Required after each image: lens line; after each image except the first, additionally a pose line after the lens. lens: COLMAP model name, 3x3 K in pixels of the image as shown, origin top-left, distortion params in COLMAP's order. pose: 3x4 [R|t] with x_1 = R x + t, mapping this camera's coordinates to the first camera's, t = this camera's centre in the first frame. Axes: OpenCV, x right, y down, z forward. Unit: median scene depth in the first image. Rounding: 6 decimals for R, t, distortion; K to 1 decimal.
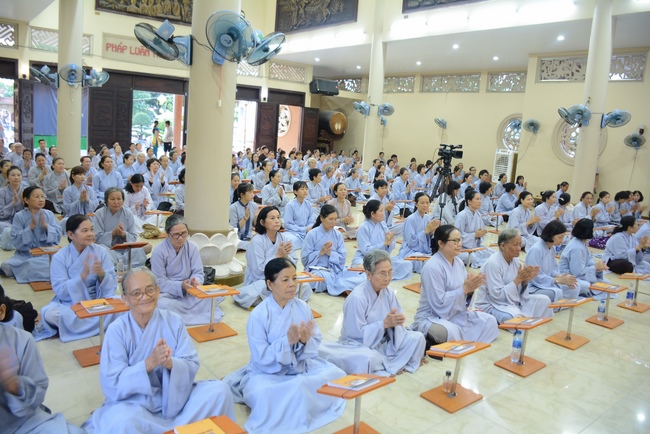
lens RADIAL K [[507.3, 0, 323.3], [0, 507.3, 213.9], [0, 0, 1]] dist [-0.150960, 0.100140]
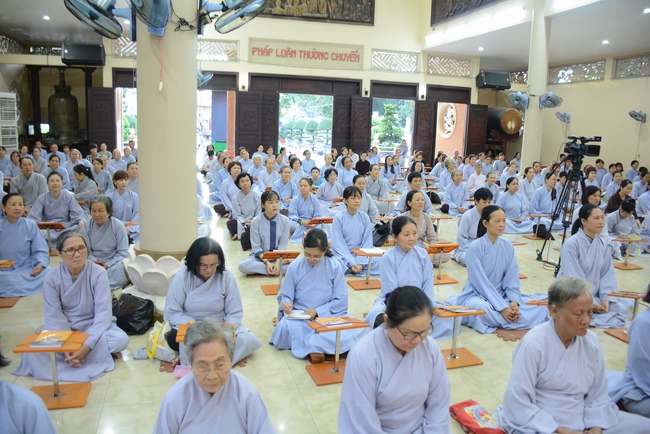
lens RADIAL K [[507.3, 0, 323.3], [0, 507.3, 213.9], [0, 0, 1]] dist [-0.150960, 0.100140]
pose [[0.919338, 0.026040, -0.392607, 0.100147], [-0.030188, 0.999535, -0.004393, -0.009352], [0.392310, 0.015891, 0.919696, 0.126667]]
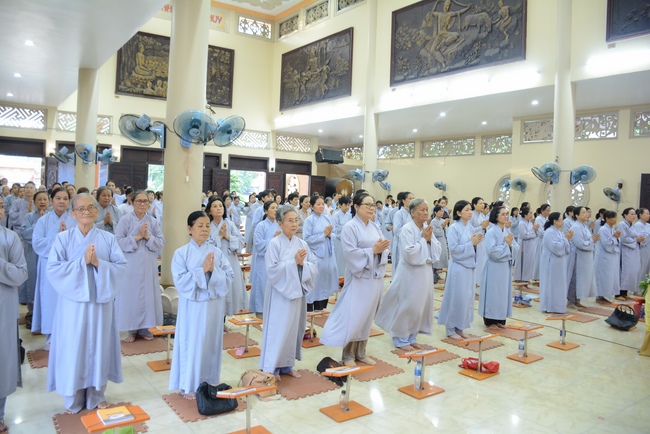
lens RADIAL K [[507.3, 0, 323.3], [0, 507.3, 213.9], [0, 0, 1]] dist [-0.150960, 0.100140]
pose [[0.998139, -0.029575, -0.053336, 0.057058], [0.022375, 0.991147, -0.130869, 0.009871], [0.056734, 0.129432, 0.989964, -0.052890]]
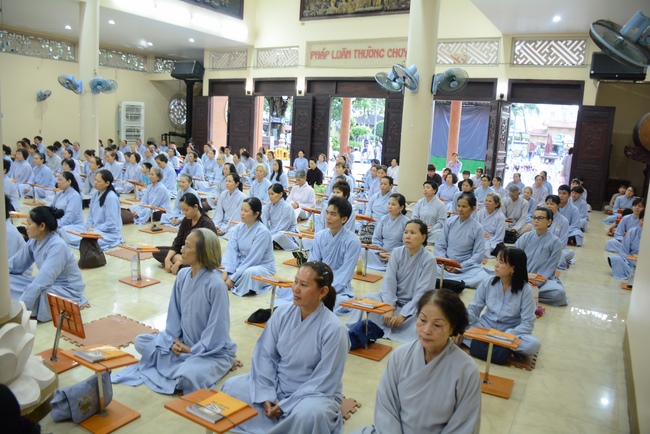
lens RADIAL K [[507.3, 0, 323.3], [0, 507.3, 213.9], [0, 0, 1]] dist [-0.150960, 0.100140]
pose [[0.373965, 0.109140, -0.920999, 0.534976], [-0.165027, 0.985035, 0.049721, -0.084704], [0.912643, 0.133395, 0.386380, 0.693195]]
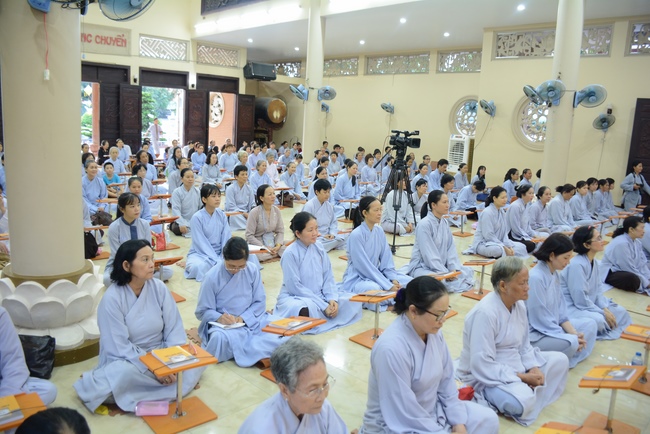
lens RADIAL K [[507.3, 0, 323.3], [0, 507.3, 213.9], [0, 0, 1]] dist [-0.150960, 0.100140]
pose [[0.994260, -0.038527, 0.099809, 0.021227], [0.036463, 0.999083, 0.022421, -0.015111], [-0.100581, -0.018653, 0.994754, 0.113126]]
